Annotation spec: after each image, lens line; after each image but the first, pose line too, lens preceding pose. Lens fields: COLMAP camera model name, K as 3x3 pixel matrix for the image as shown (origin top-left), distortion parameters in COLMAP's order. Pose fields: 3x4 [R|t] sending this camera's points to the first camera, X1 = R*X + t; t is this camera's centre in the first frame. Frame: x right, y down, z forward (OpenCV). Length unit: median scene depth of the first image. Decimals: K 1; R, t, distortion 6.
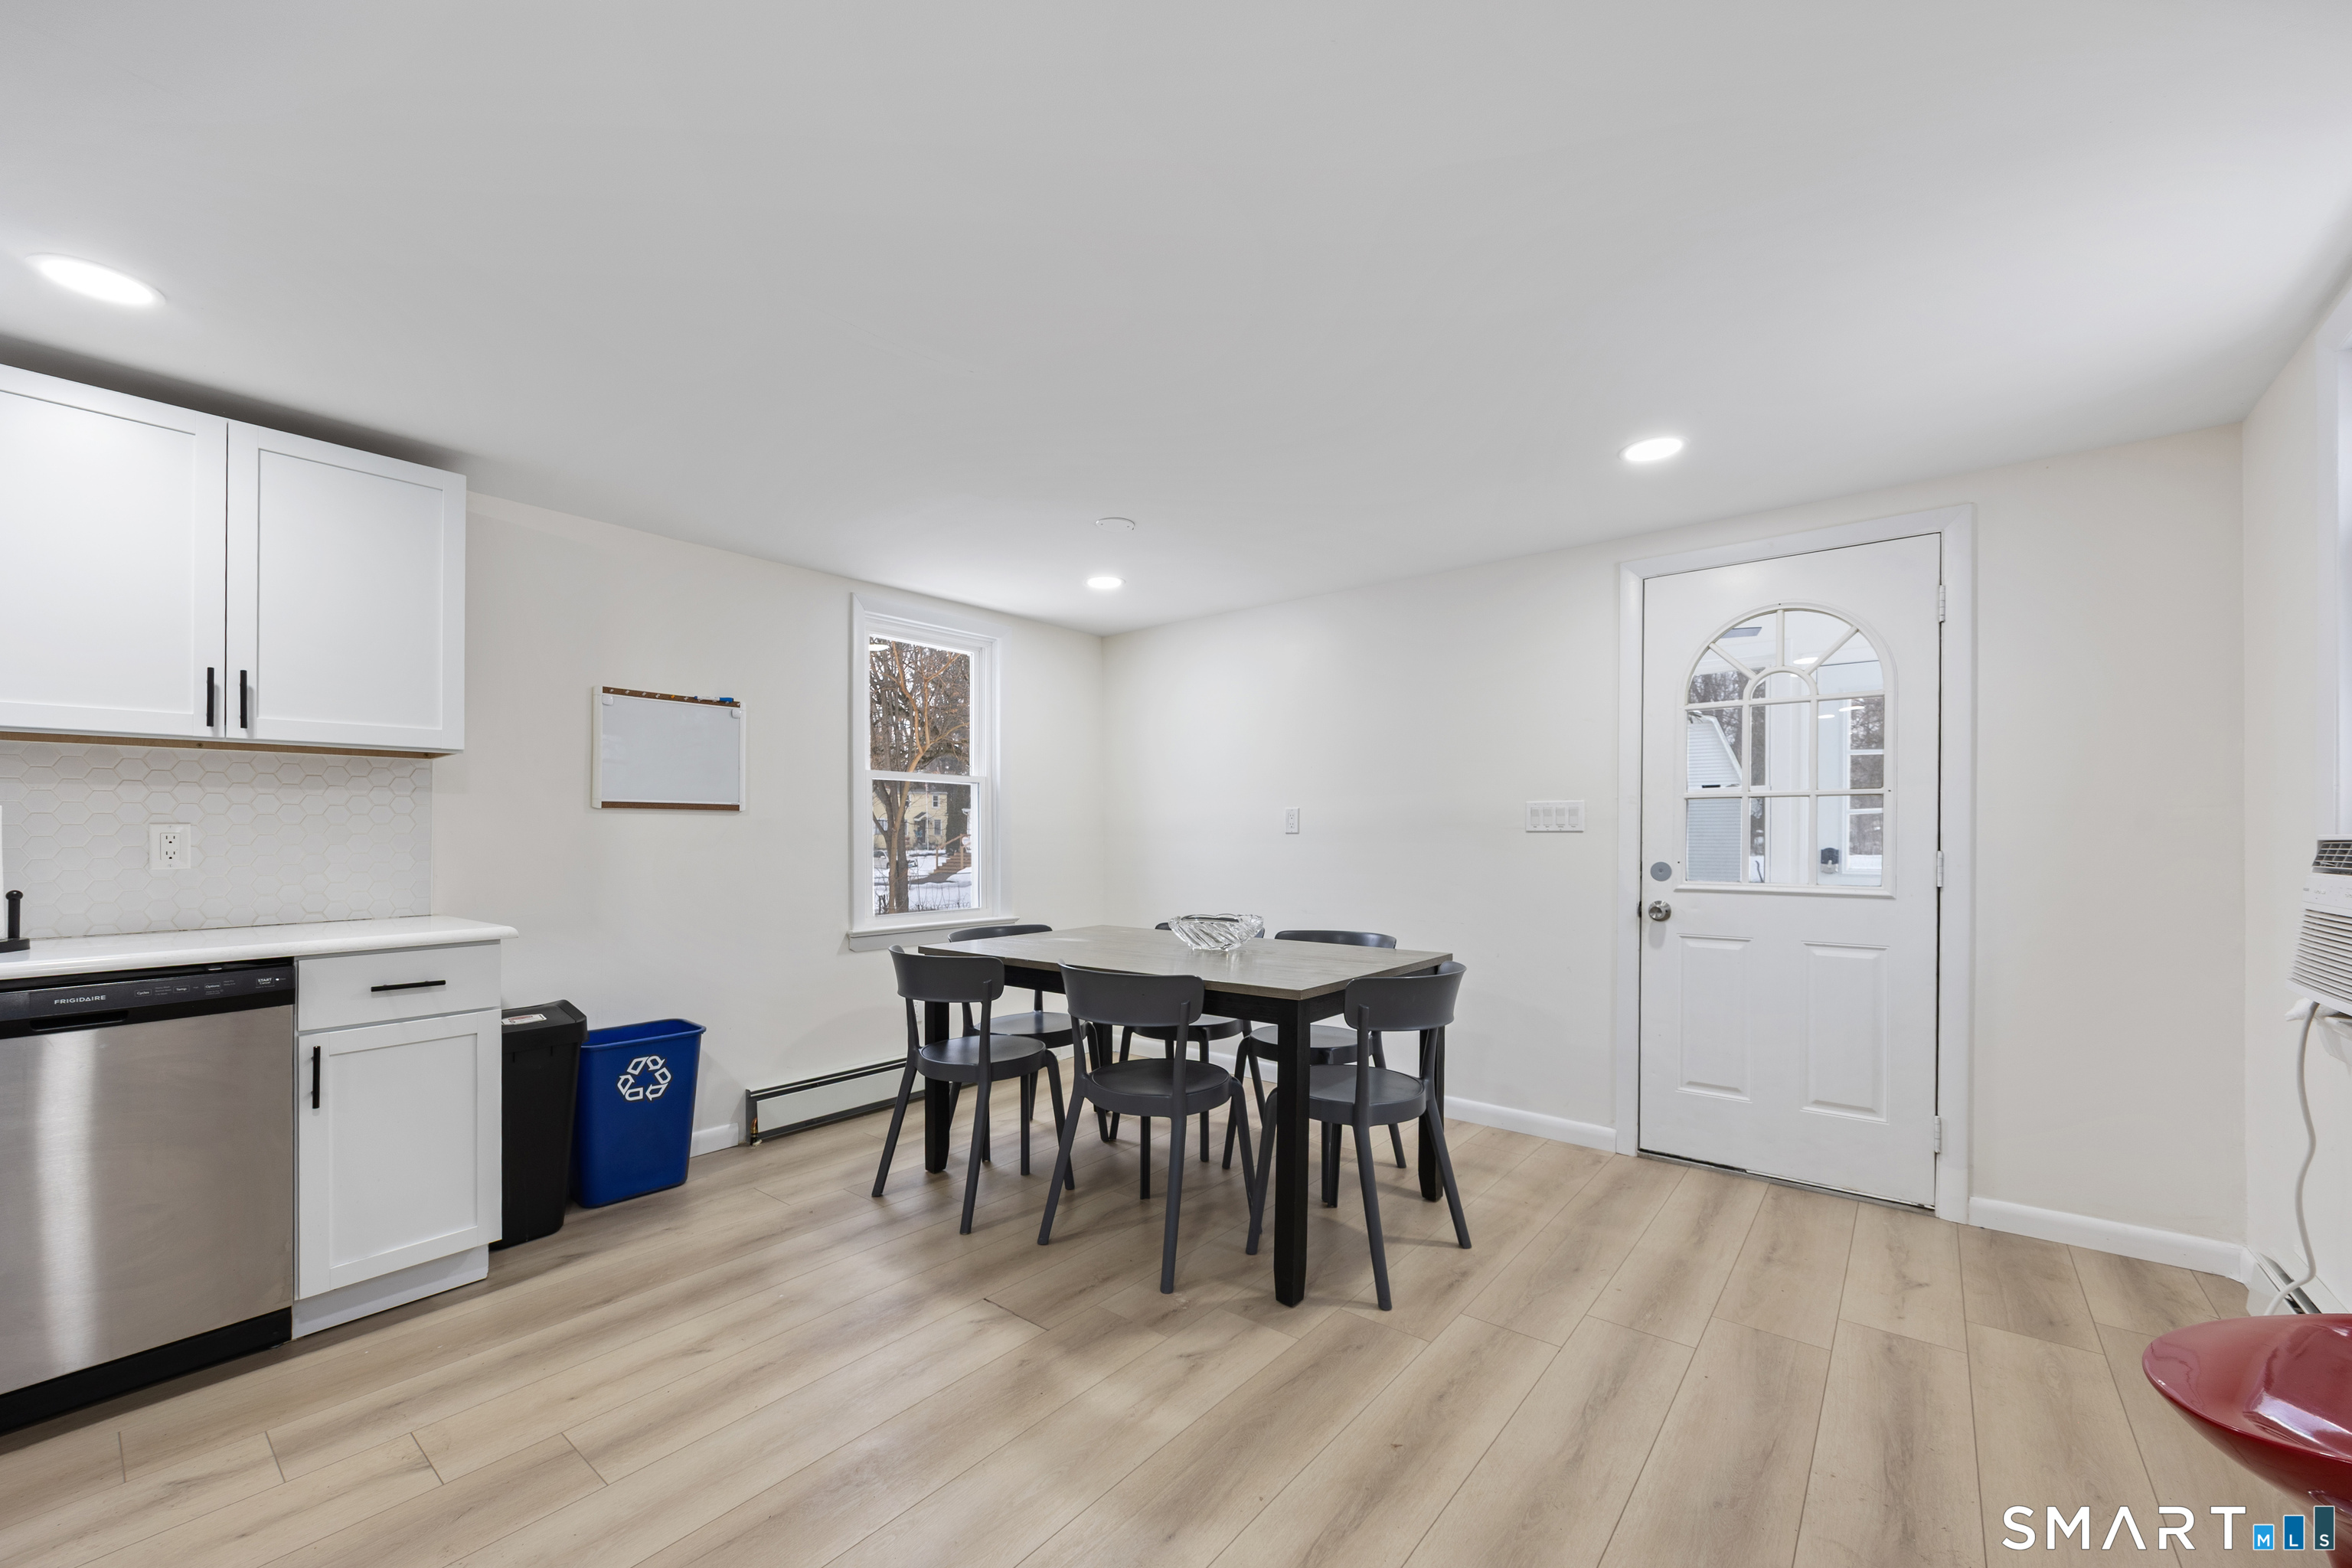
lens RADIAL K [[933.1, 0, 1175.6], [0, 933.1, 836.4], [0, 0, 1]] dist [0.000094, 0.000010]
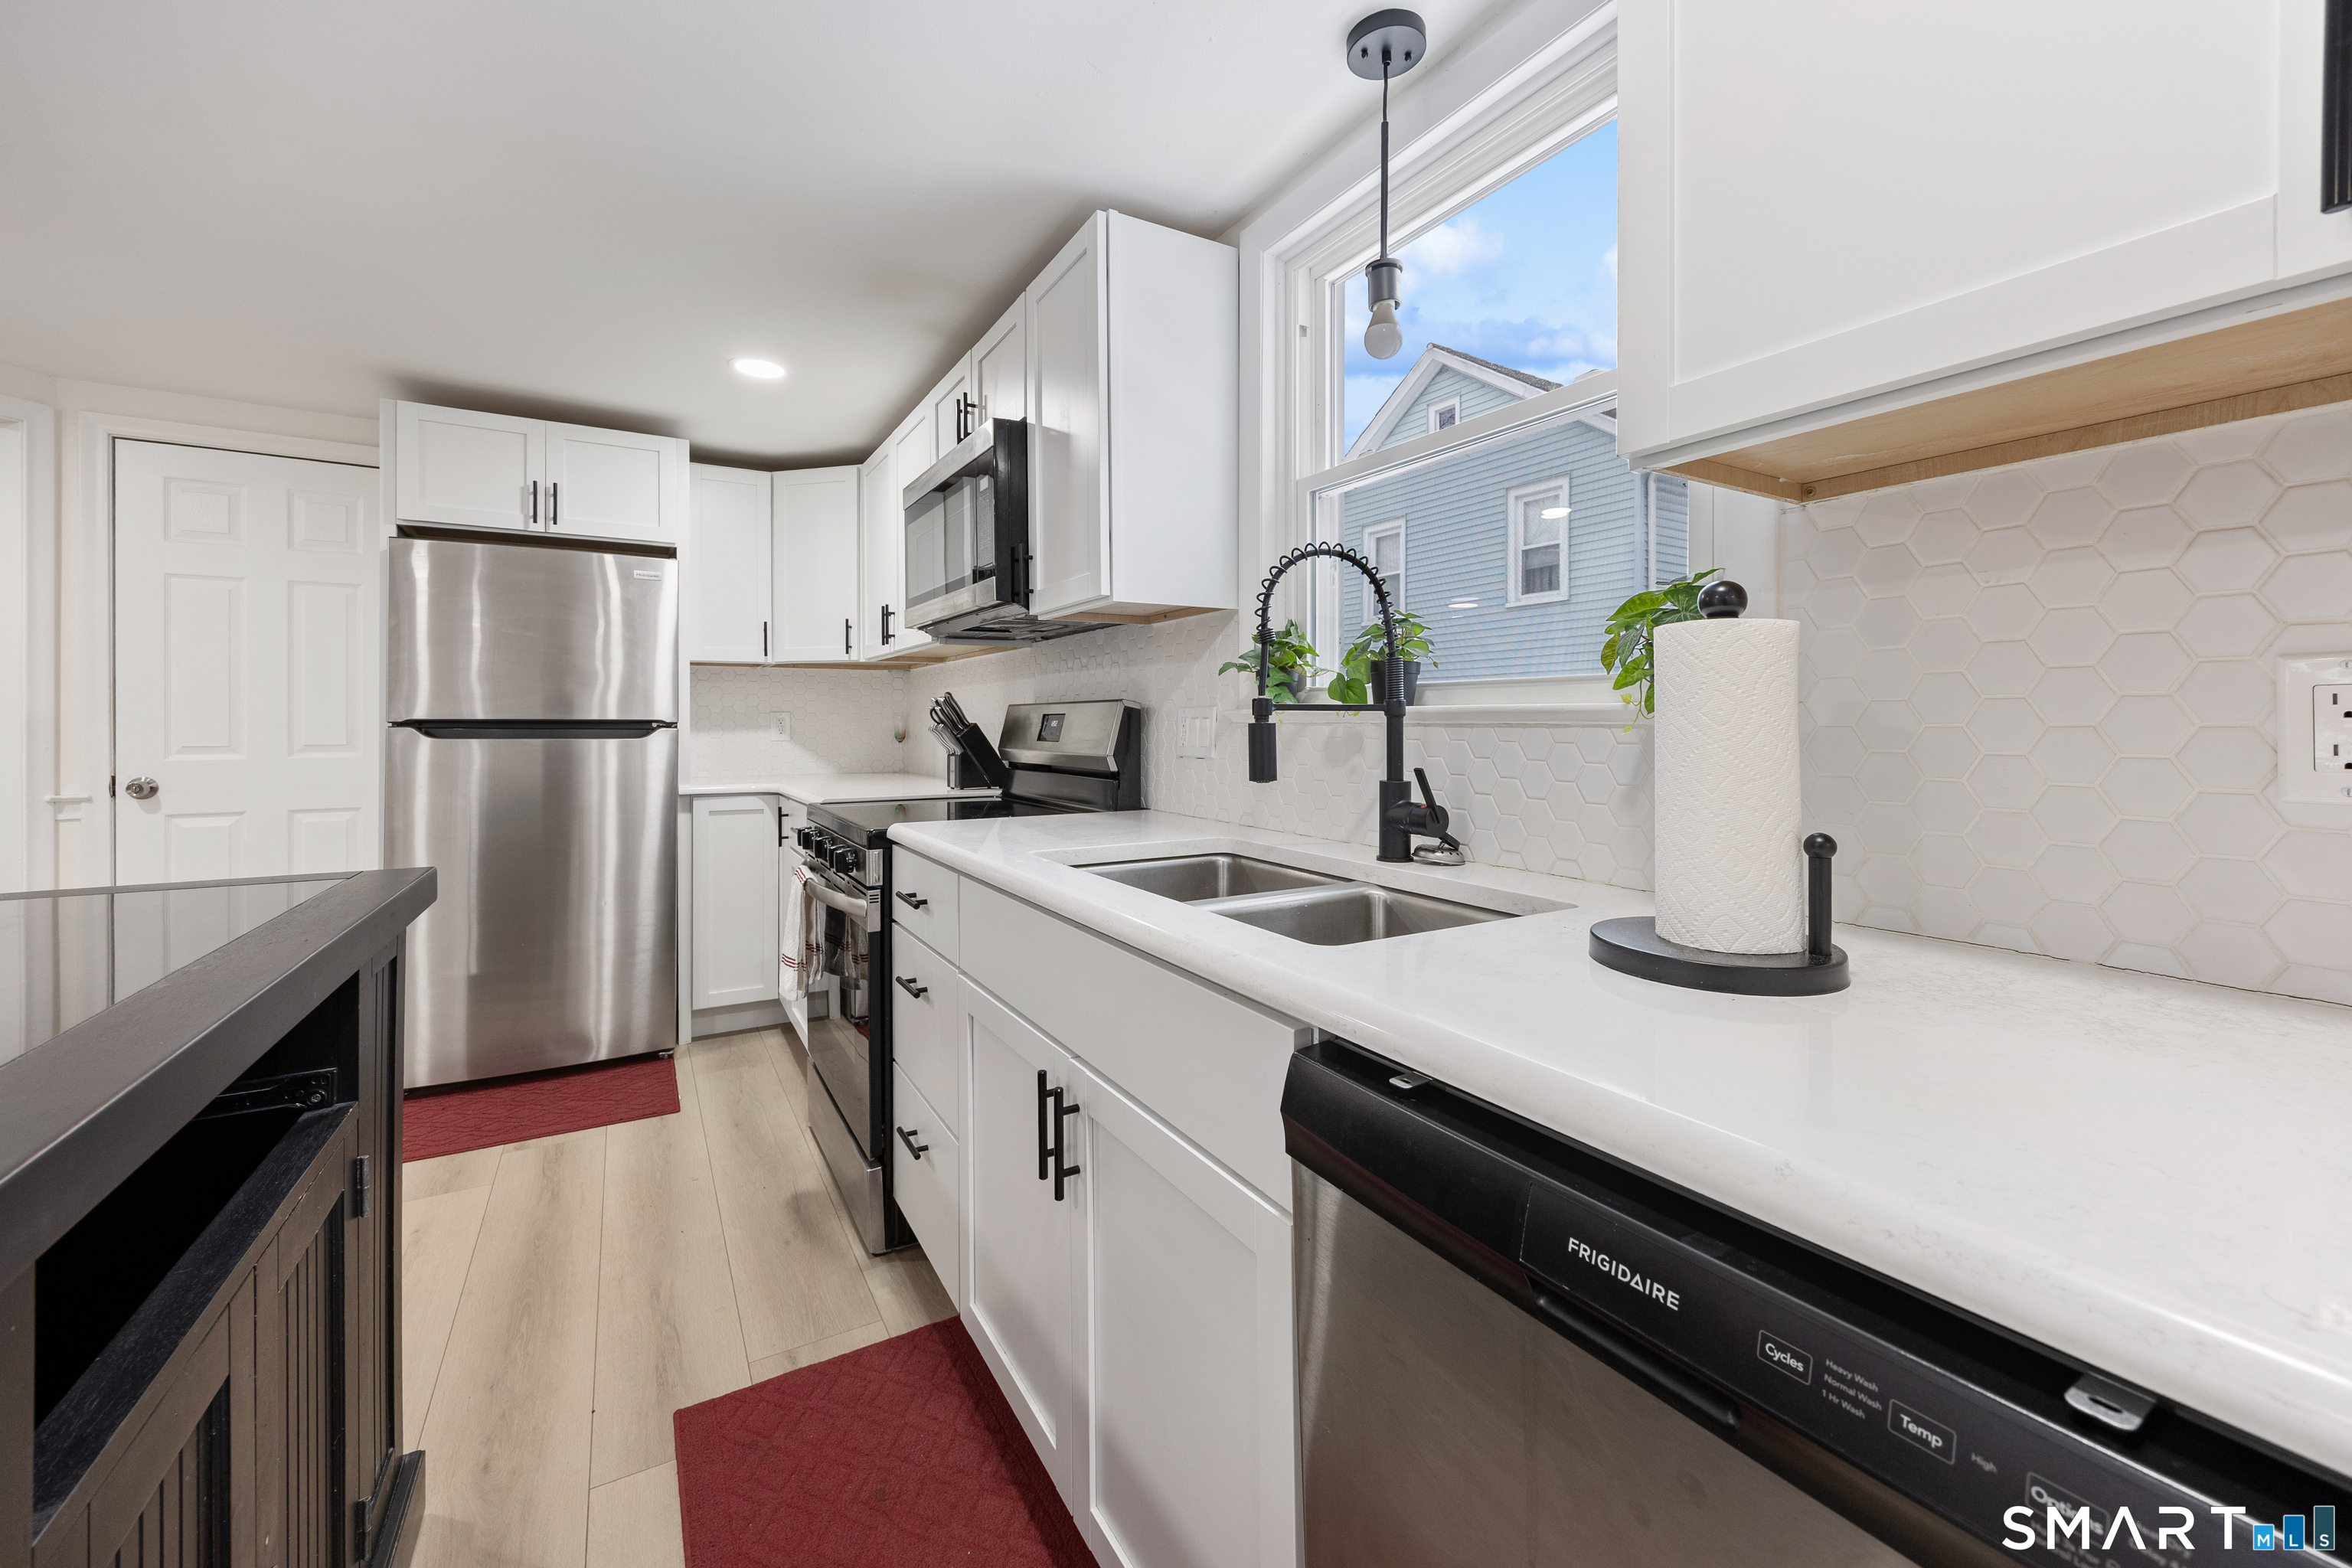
lens RADIAL K [[934.7, 0, 1176.4], [0, 934.7, 719.0], [0, 0, 1]] dist [0.000129, 0.000016]
pose [[-0.352201, -0.001121, -0.935924, -0.681879], [-0.002771, 0.999996, -0.000156, 0.009275], [0.935920, 0.002538, -0.352203, 0.776885]]
